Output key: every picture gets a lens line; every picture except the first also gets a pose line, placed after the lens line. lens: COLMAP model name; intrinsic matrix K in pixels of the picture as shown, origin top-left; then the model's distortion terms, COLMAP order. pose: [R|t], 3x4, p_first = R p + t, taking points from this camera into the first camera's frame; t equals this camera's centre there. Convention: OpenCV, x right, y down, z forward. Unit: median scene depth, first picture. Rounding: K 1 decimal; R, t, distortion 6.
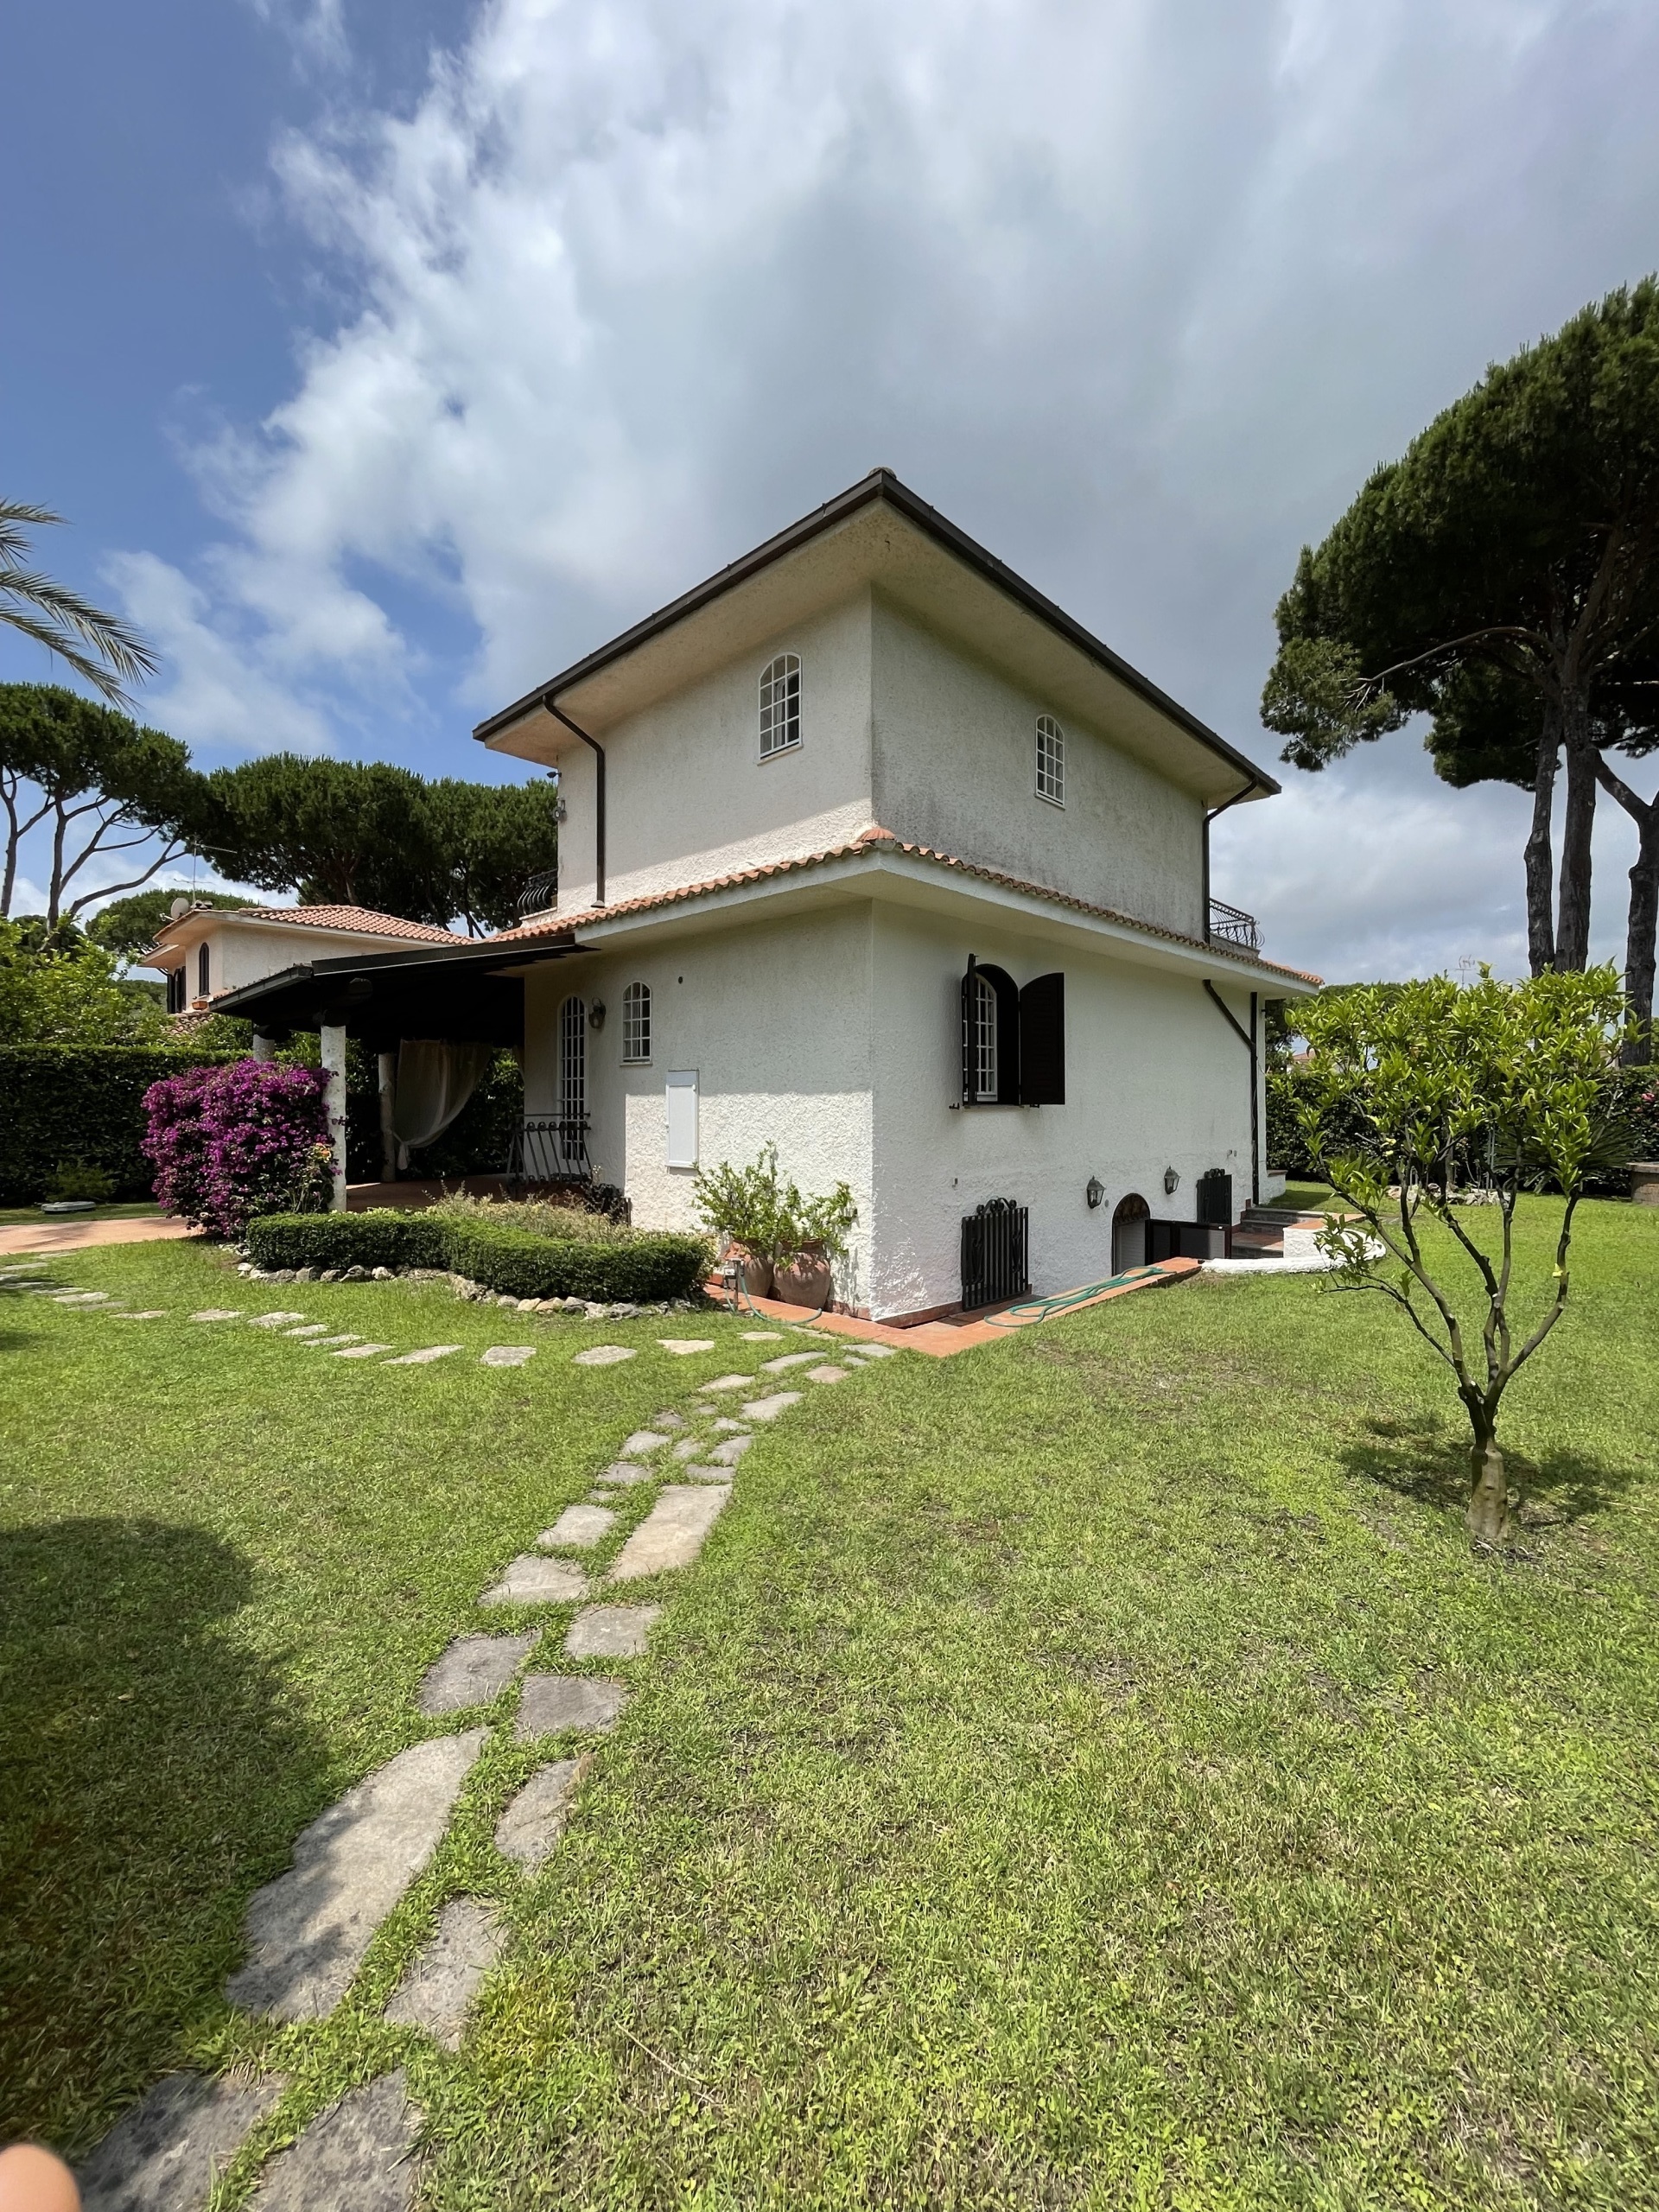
lens RADIAL K [[901.2, 0, 833.0], [0, 901.2, 1110.2], [0, 0, 1]] dist [0.000559, -0.000002]
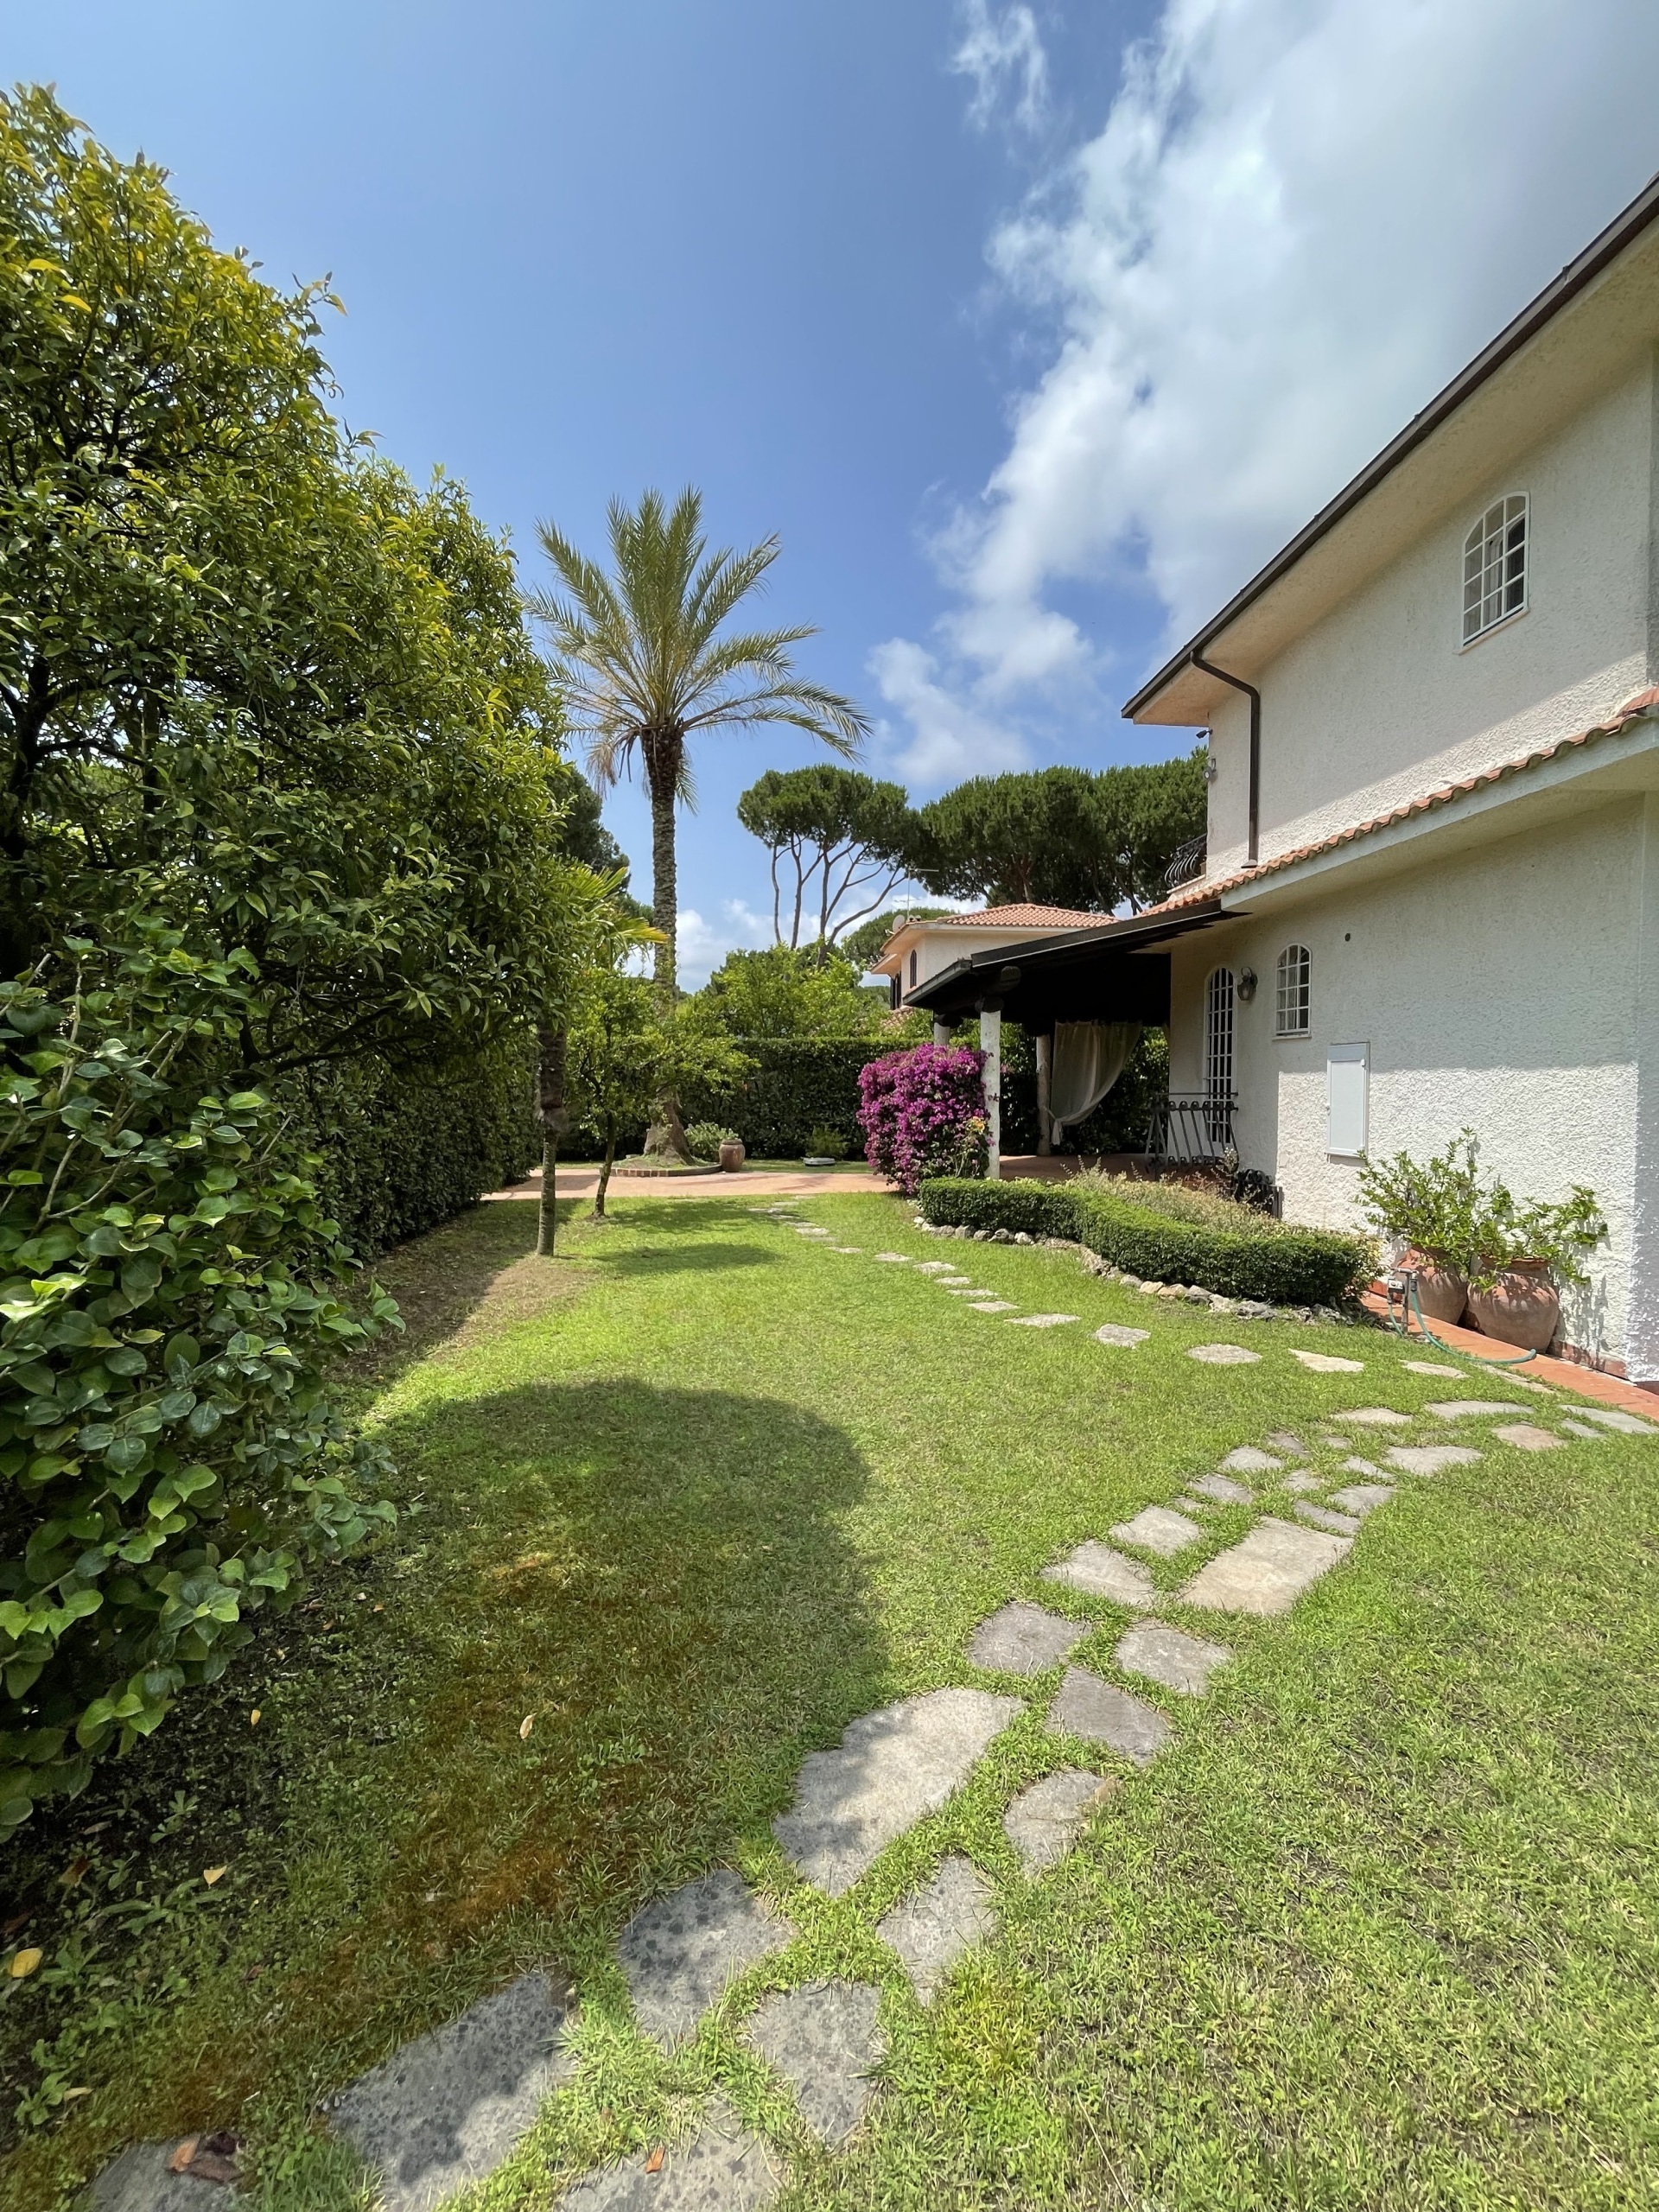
lens RADIAL K [[901.2, 0, 833.0], [0, 901.2, 1110.2], [0, 0, 1]] dist [0.000559, -0.000002]
pose [[0.757247, 0.019529, -0.652837, 0.029771], [-0.005894, 0.999716, 0.023070, 0.003861], [0.653102, -0.013622, 0.757147, 0.038127]]
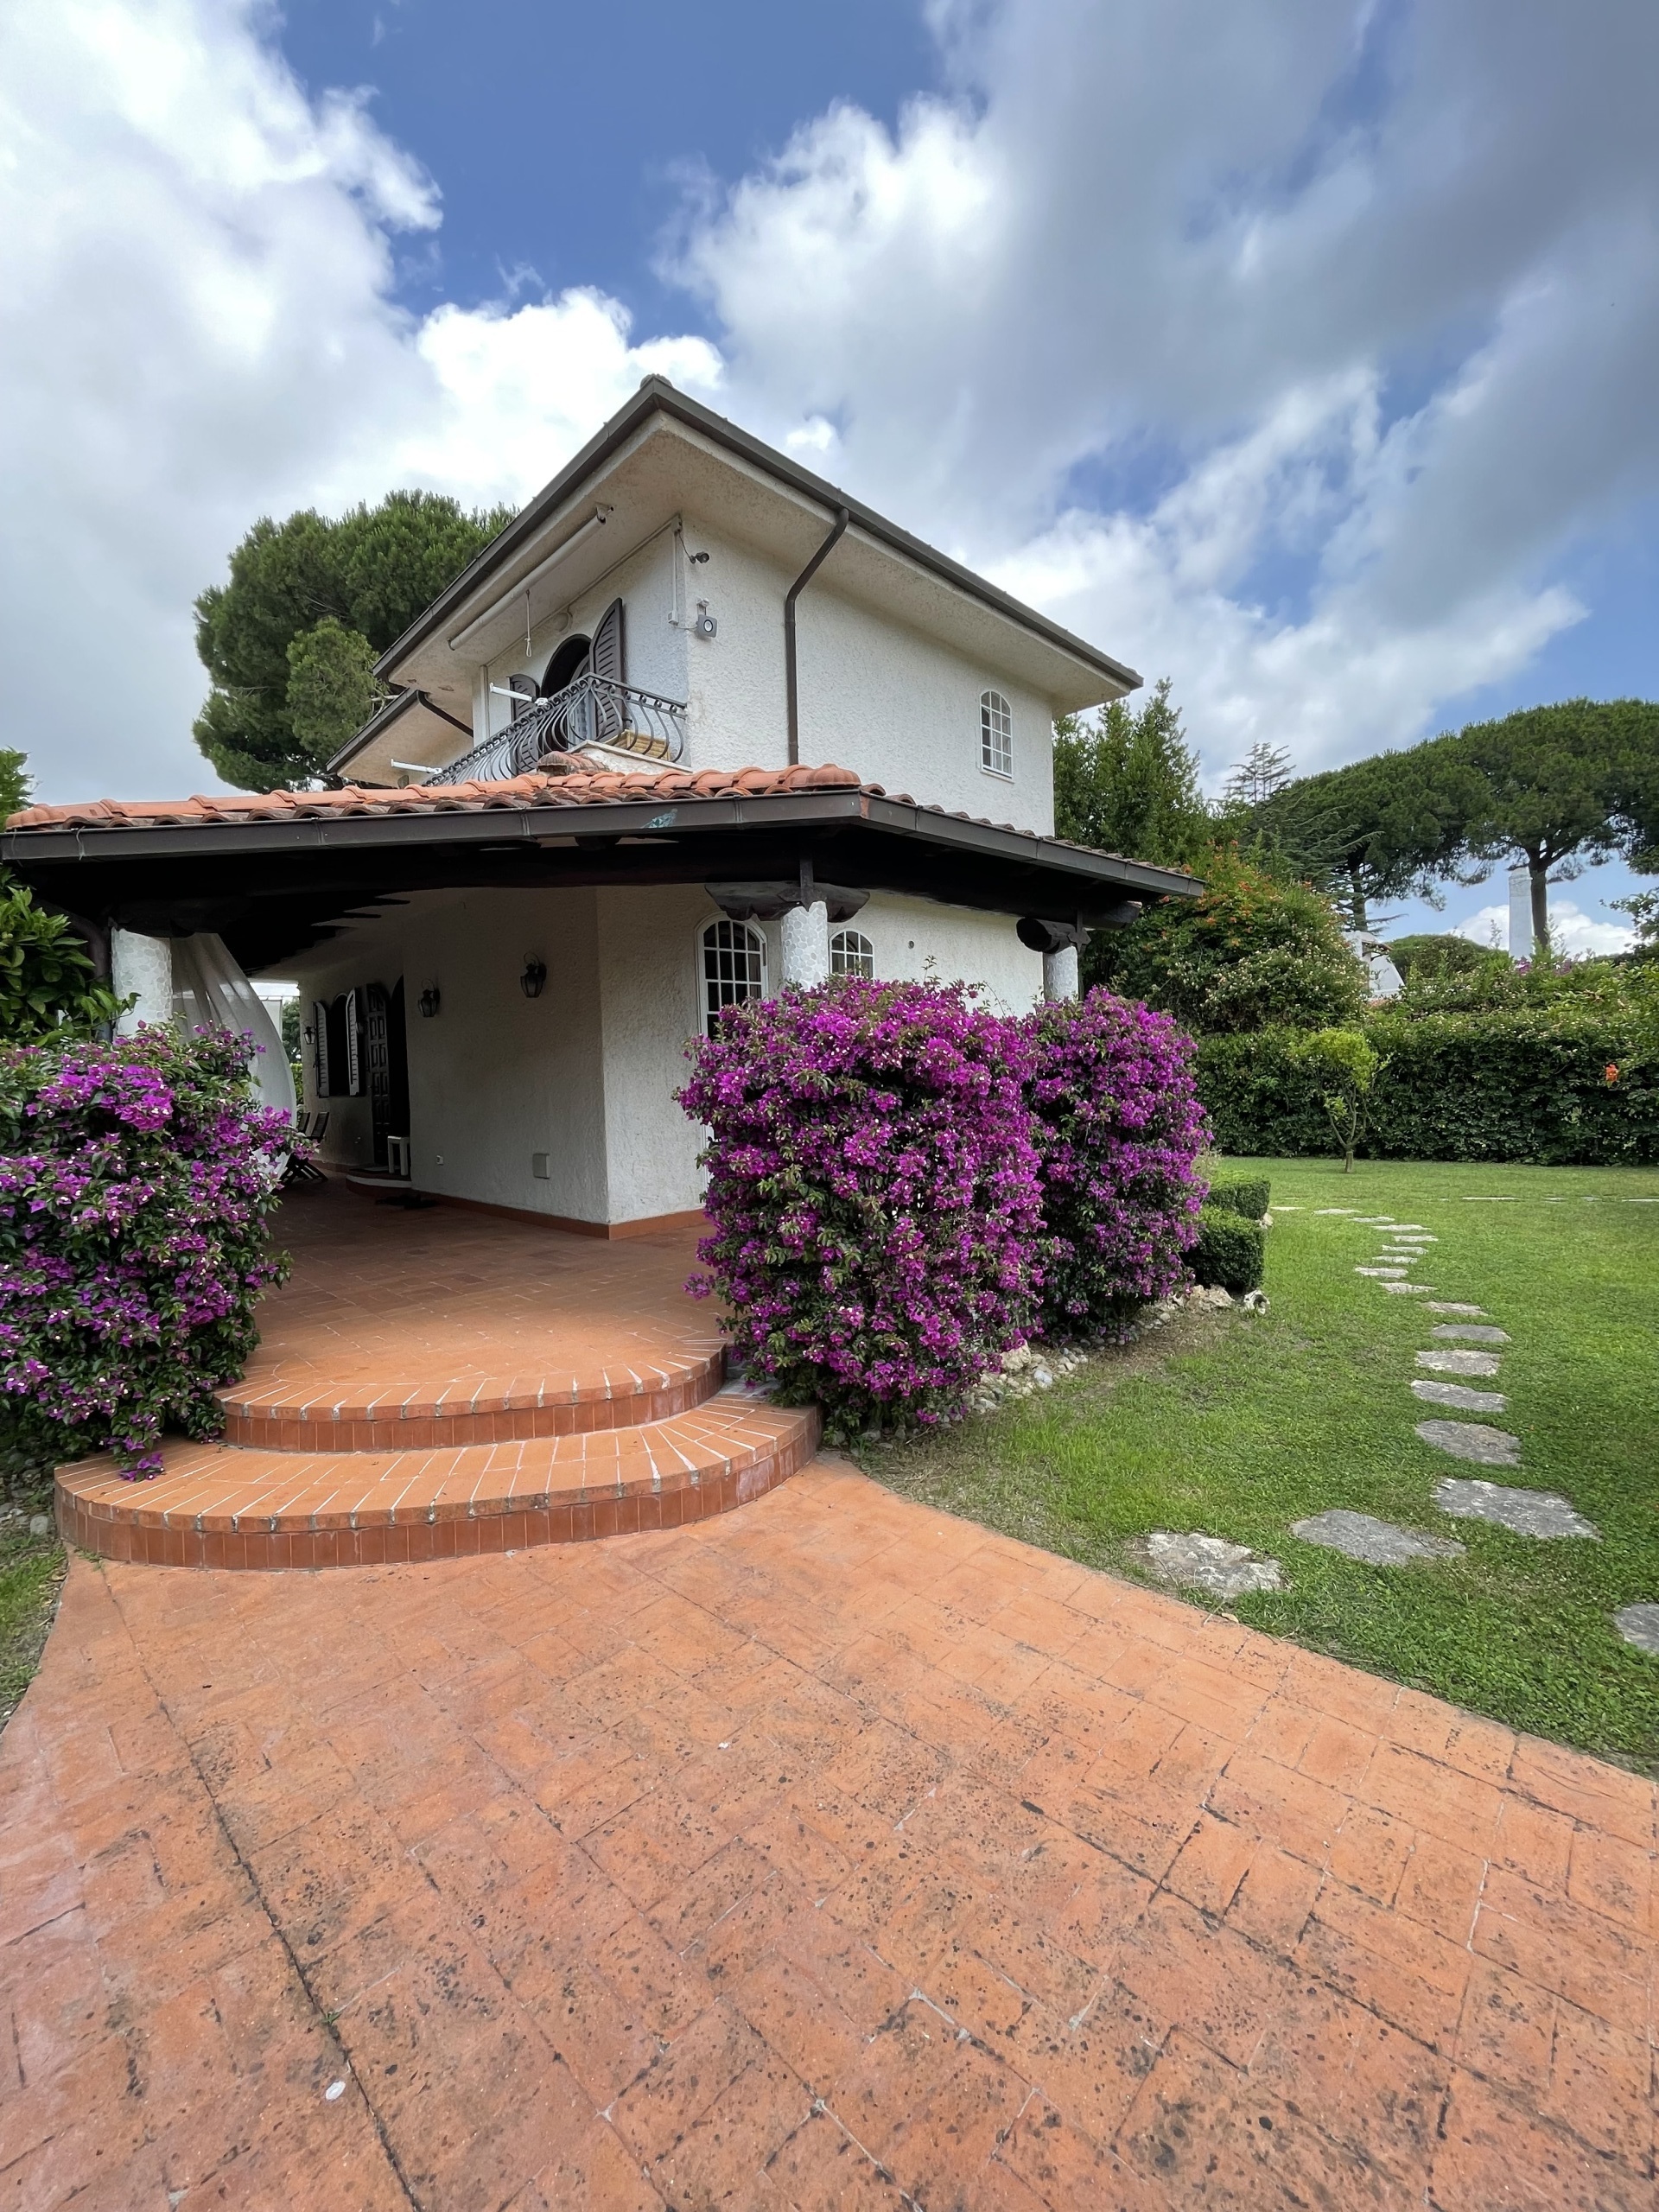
lens RADIAL K [[901.2, 0, 833.0], [0, 901.2, 1110.2], [0, 0, 1]] dist [0.000559, -0.000002]
pose [[0.034740, -0.036642, 0.998724, -1.450974], [0.031779, 0.998863, 0.035542, -0.010550], [-0.998891, 0.030504, 0.035865, 1.369067]]
